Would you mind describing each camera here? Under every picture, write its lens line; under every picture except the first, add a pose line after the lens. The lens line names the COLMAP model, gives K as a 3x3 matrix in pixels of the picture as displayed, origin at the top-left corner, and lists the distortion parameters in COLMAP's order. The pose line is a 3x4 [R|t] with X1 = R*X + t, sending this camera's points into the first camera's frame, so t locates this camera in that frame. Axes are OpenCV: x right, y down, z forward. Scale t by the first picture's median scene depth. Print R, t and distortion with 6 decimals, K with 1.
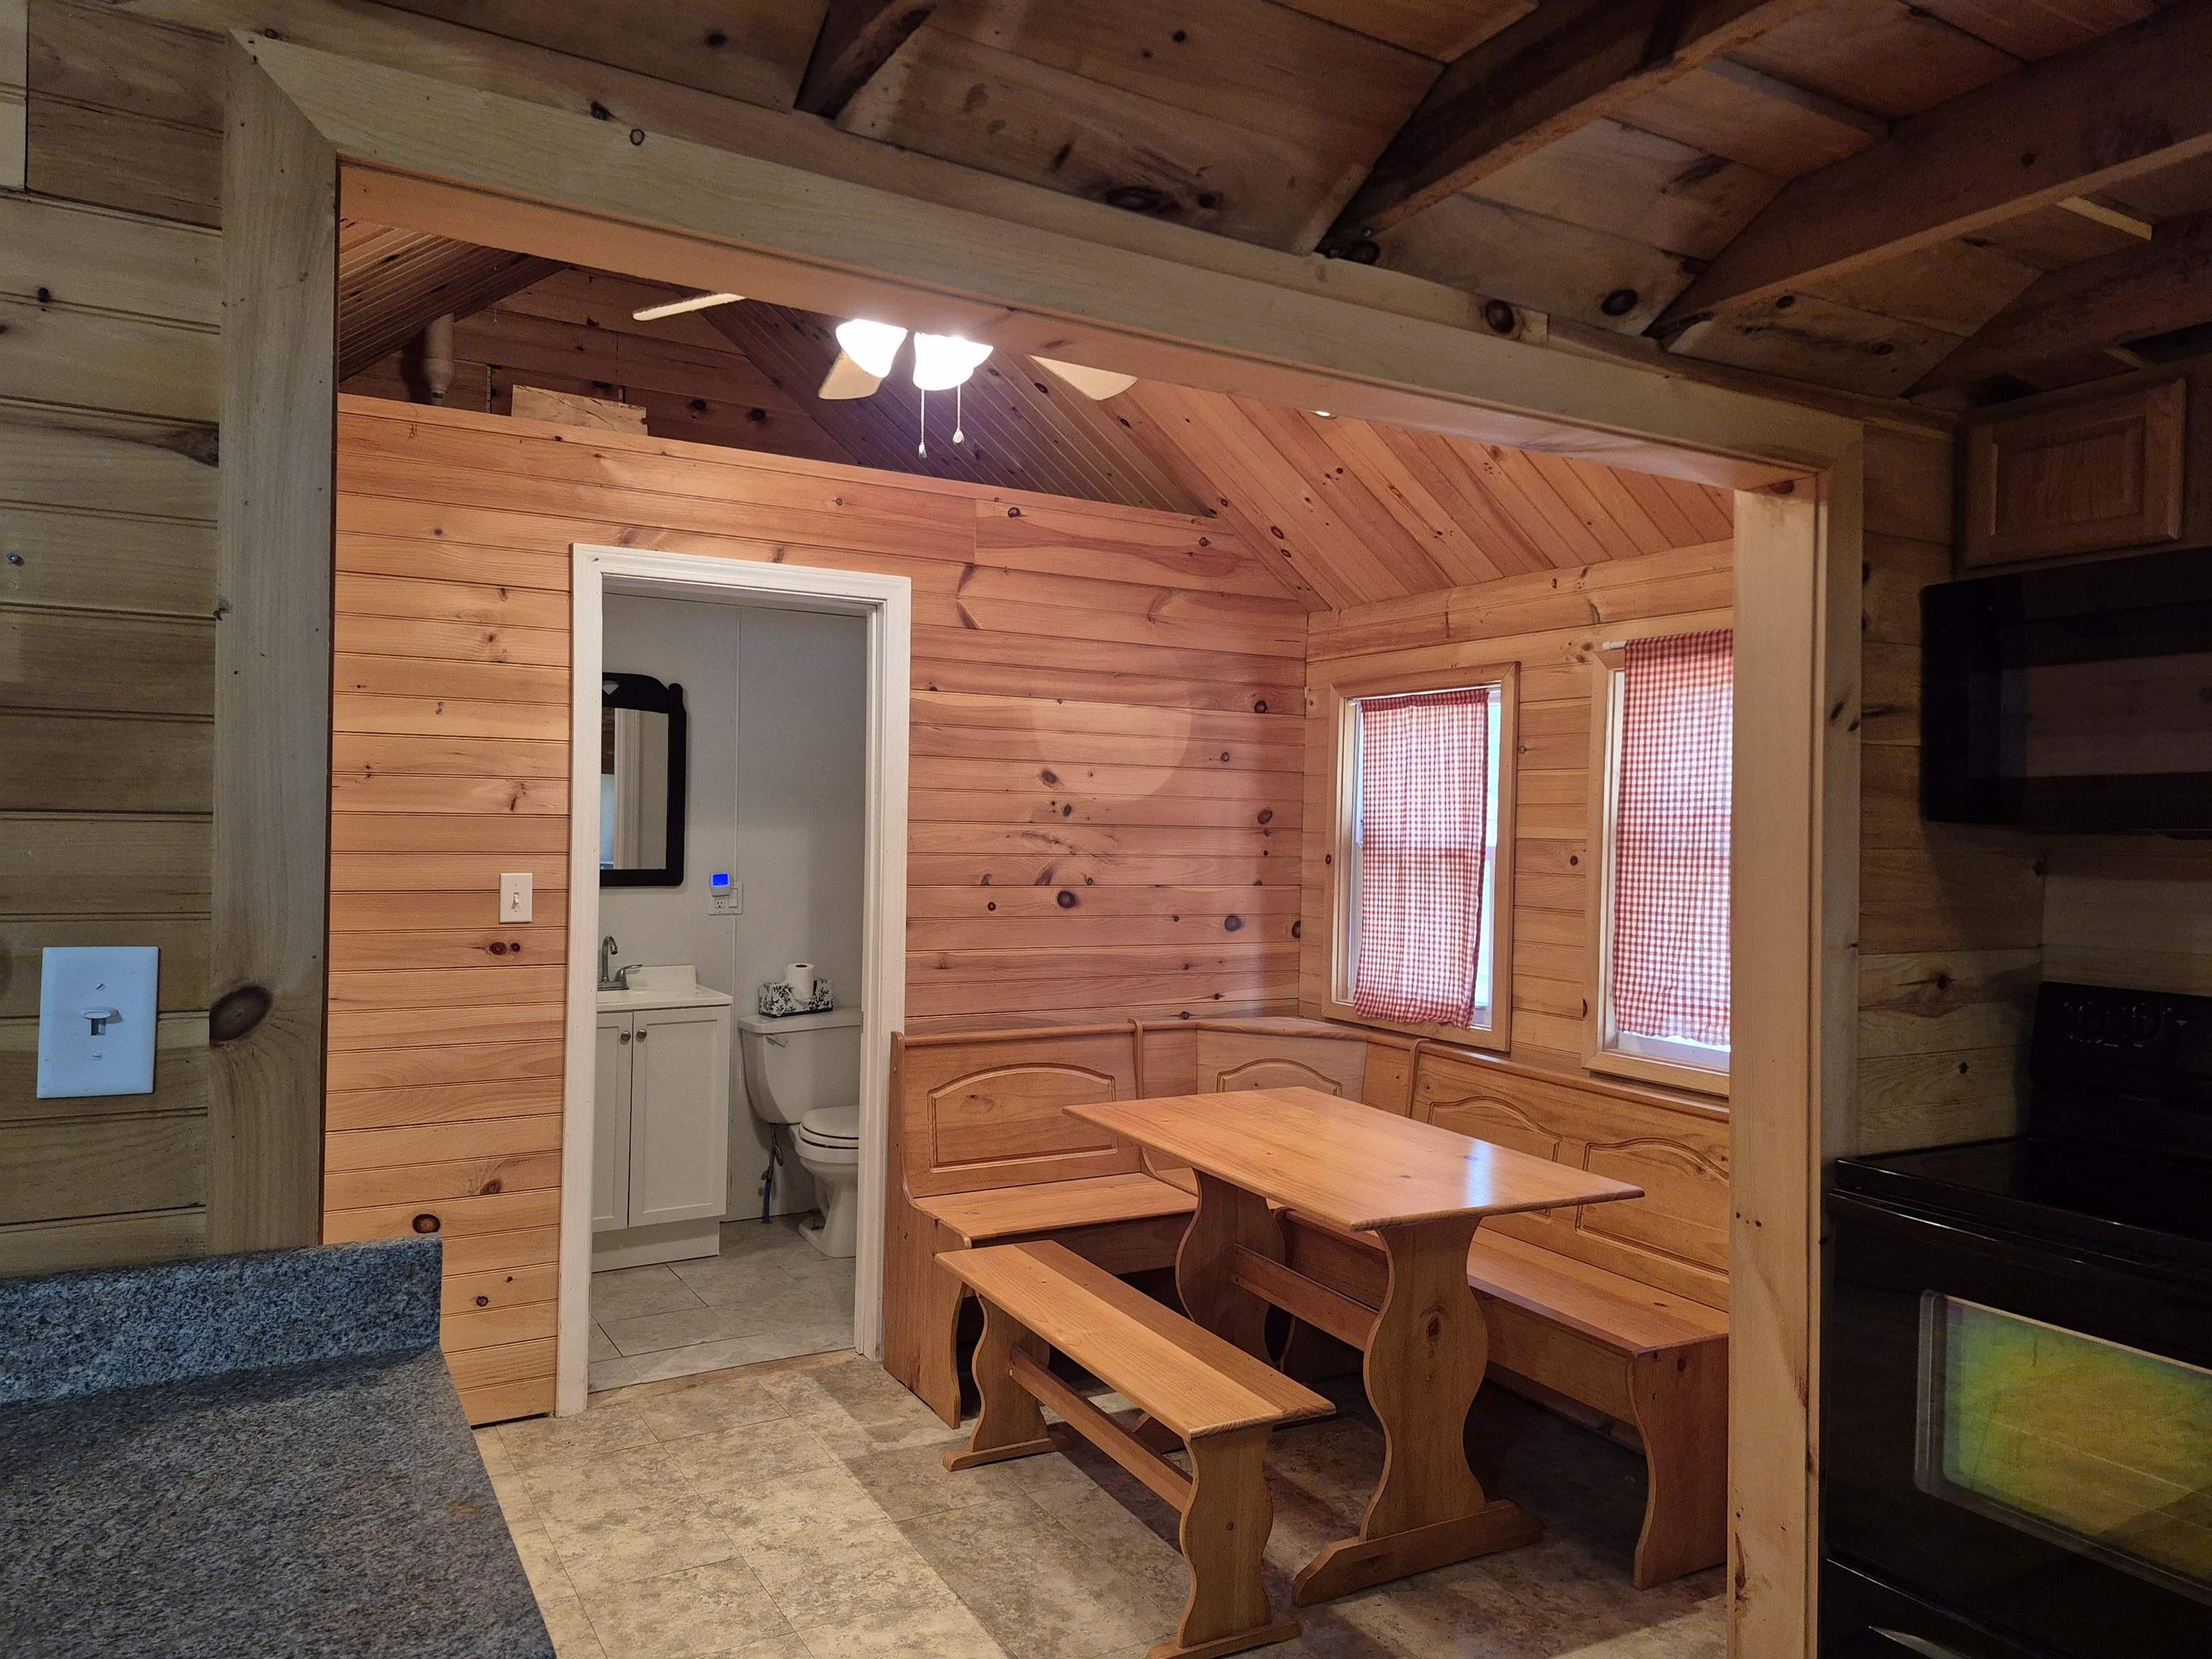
lens RADIAL K [[1524.9, 0, 1097.6], [0, 1524.9, 817.4], [0, 0, 1]] dist [0.091594, -0.095080]
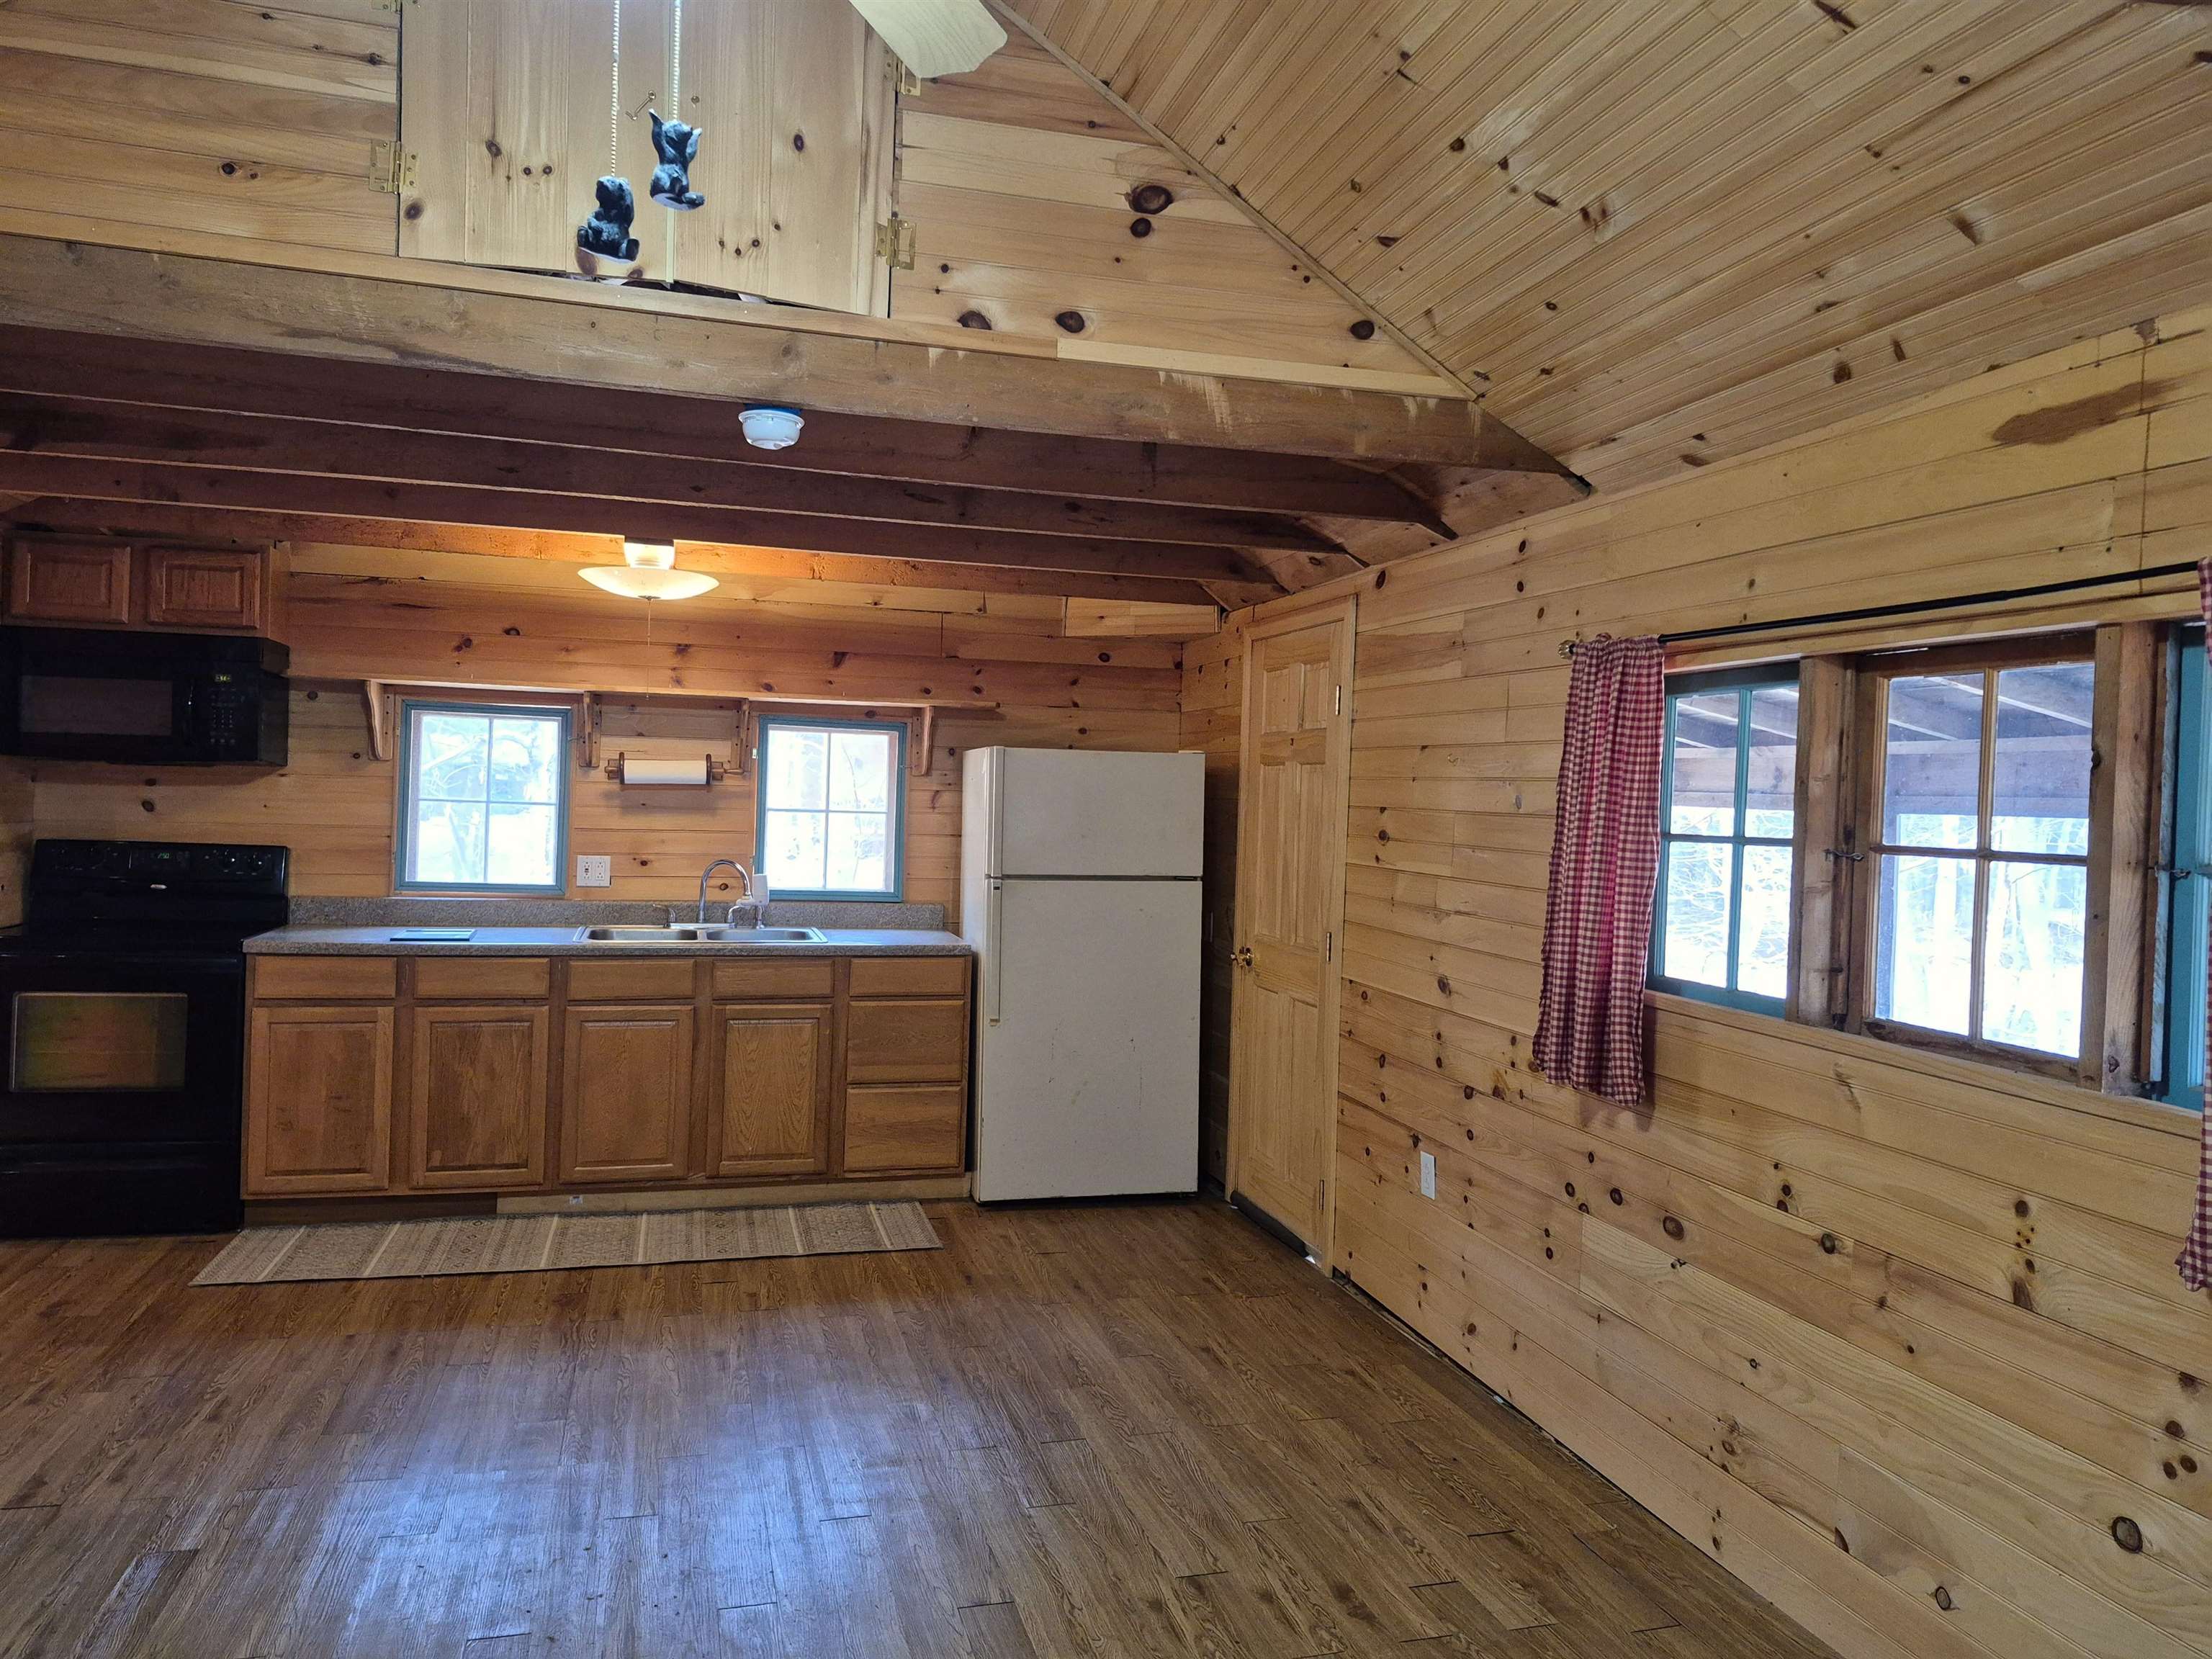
lens RADIAL K [[1524.9, 0, 1091.6], [0, 1524.9, 822.8], [0, 0, 1]] dist [0.091594, -0.095080]
pose [[0.260942, -0.029315, 0.964909, -0.675430], [-0.036033, 0.998546, 0.040082, -0.027183], [-0.964682, -0.045228, 0.259506, -0.546646]]
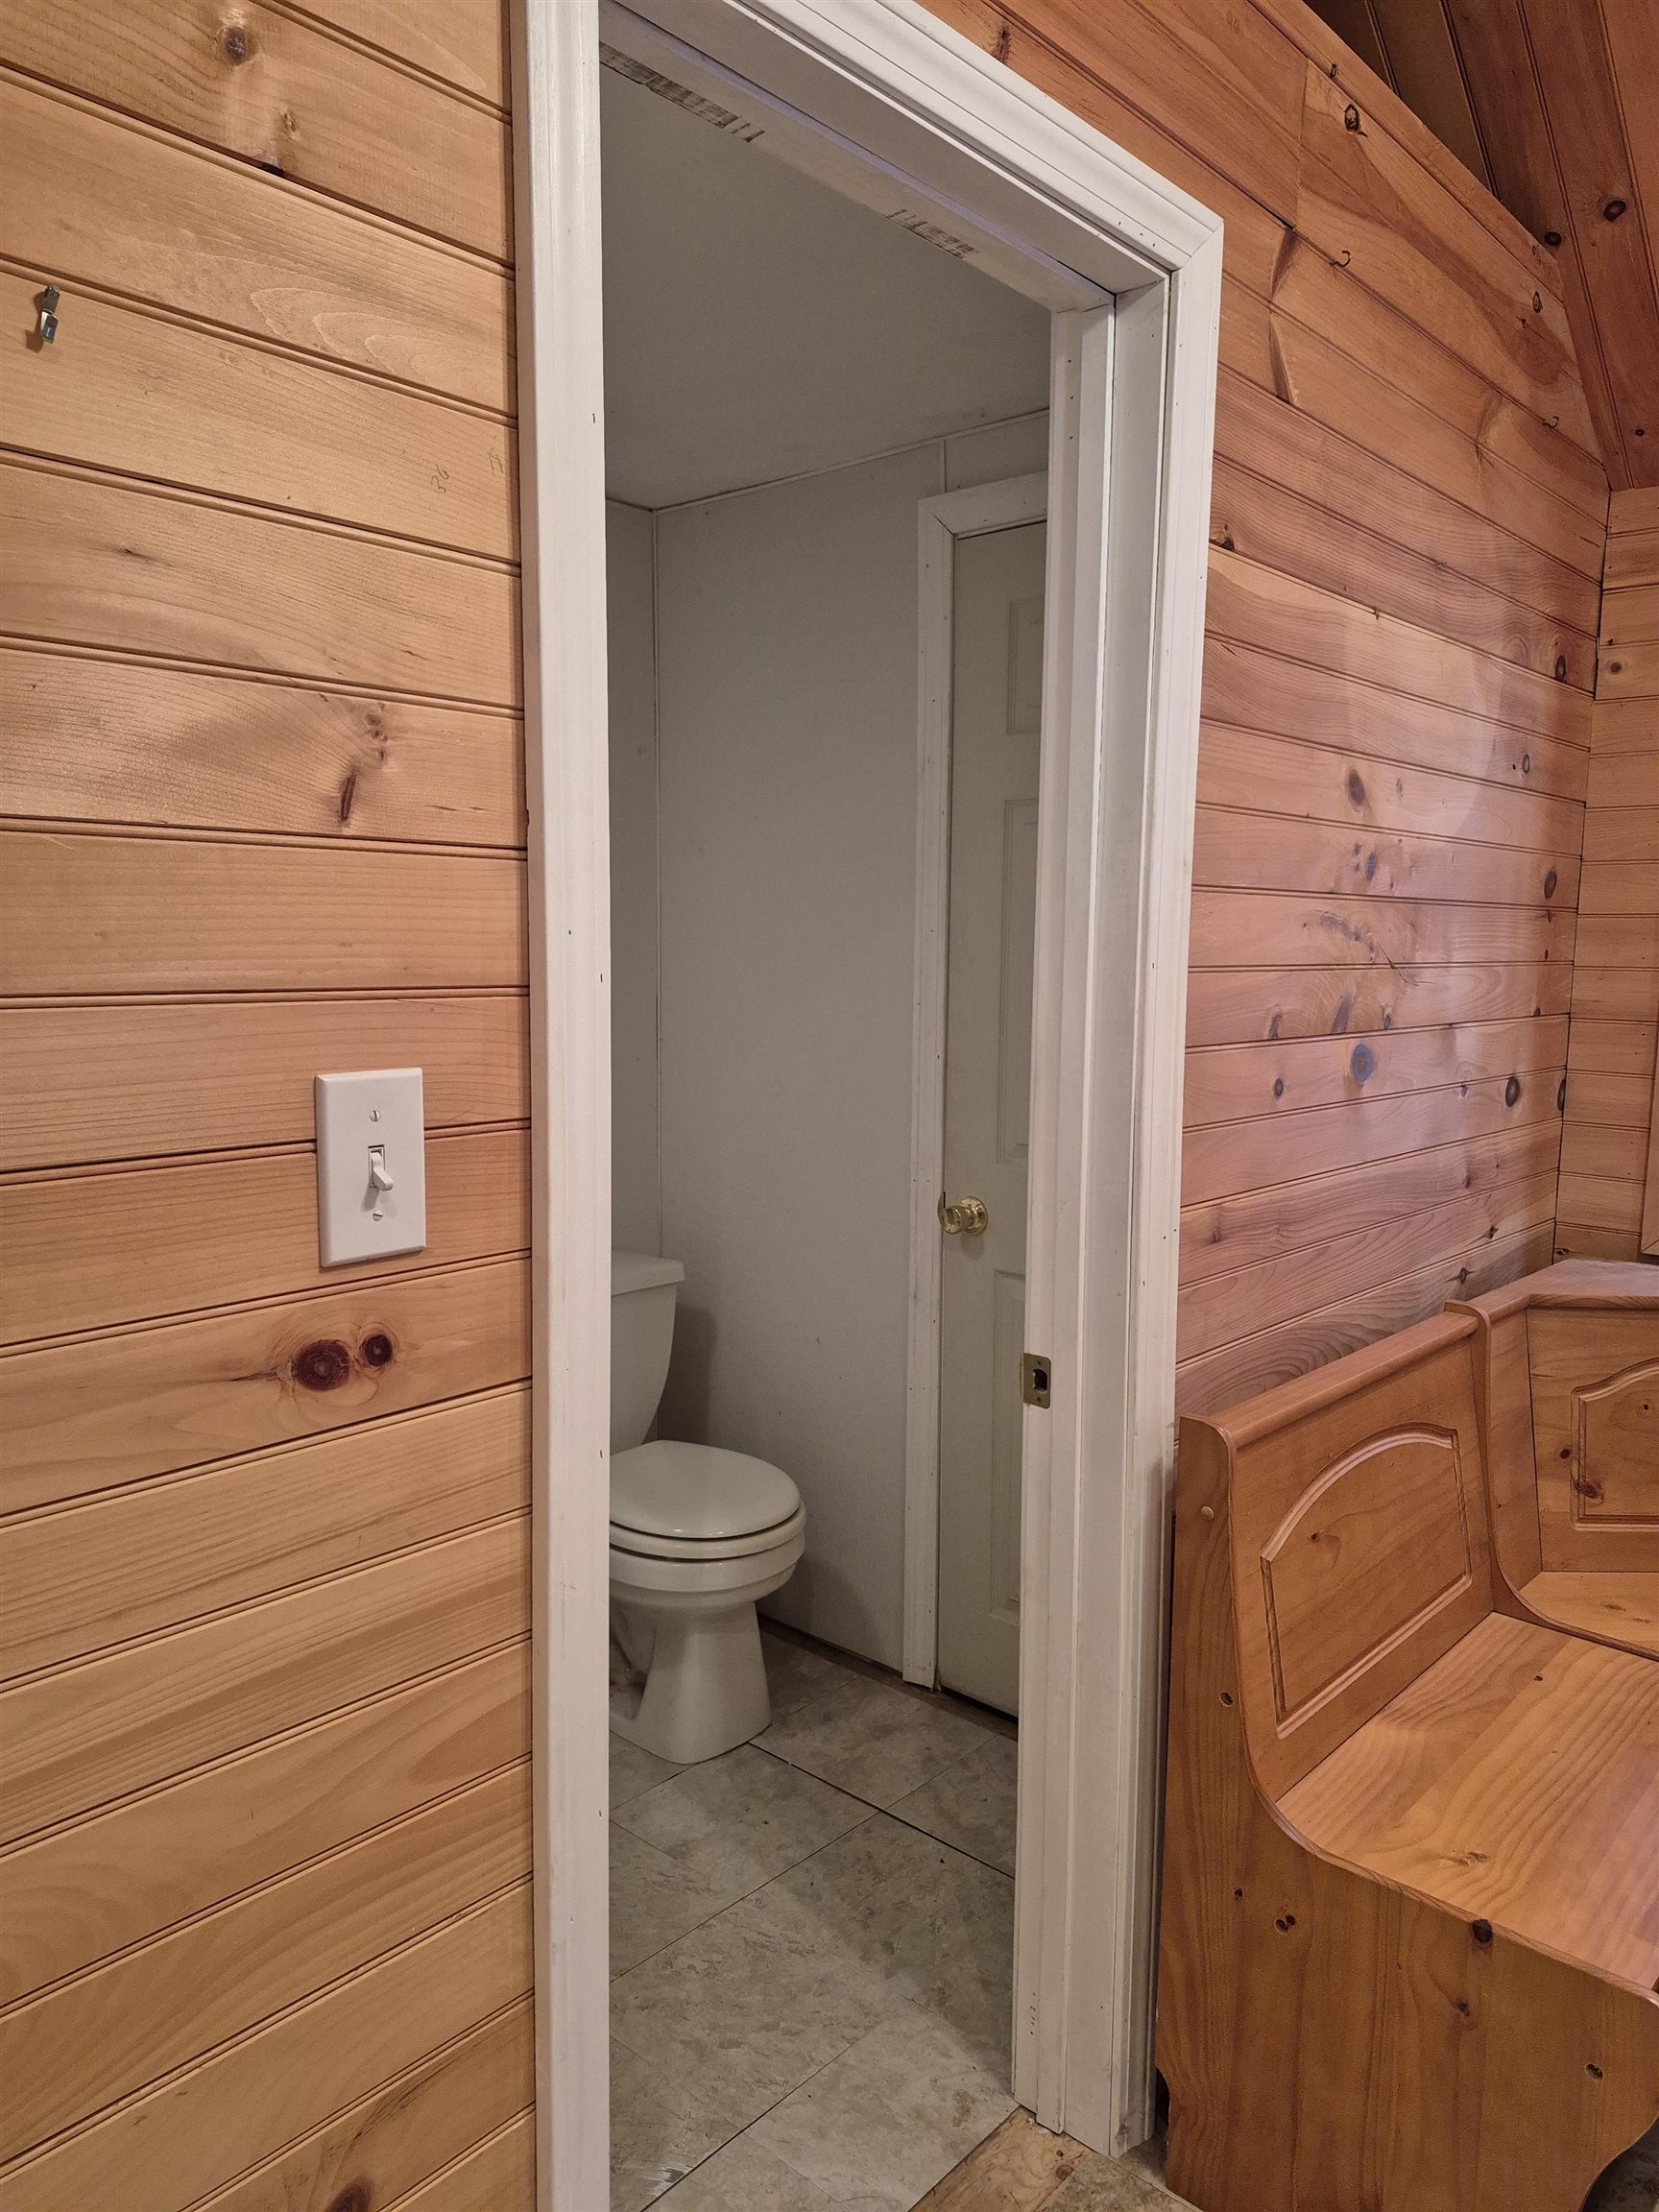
lens RADIAL K [[1524.9, 0, 816.4], [0, 1524.9, 1105.7], [0, 0, 1]] dist [0.091594, -0.095080]
pose [[0.949985, -0.043294, 0.309281, -0.389622], [0.006635, 0.992918, 0.118613, 0.012608], [-0.312226, -0.110629, 0.943544, 0.742022]]
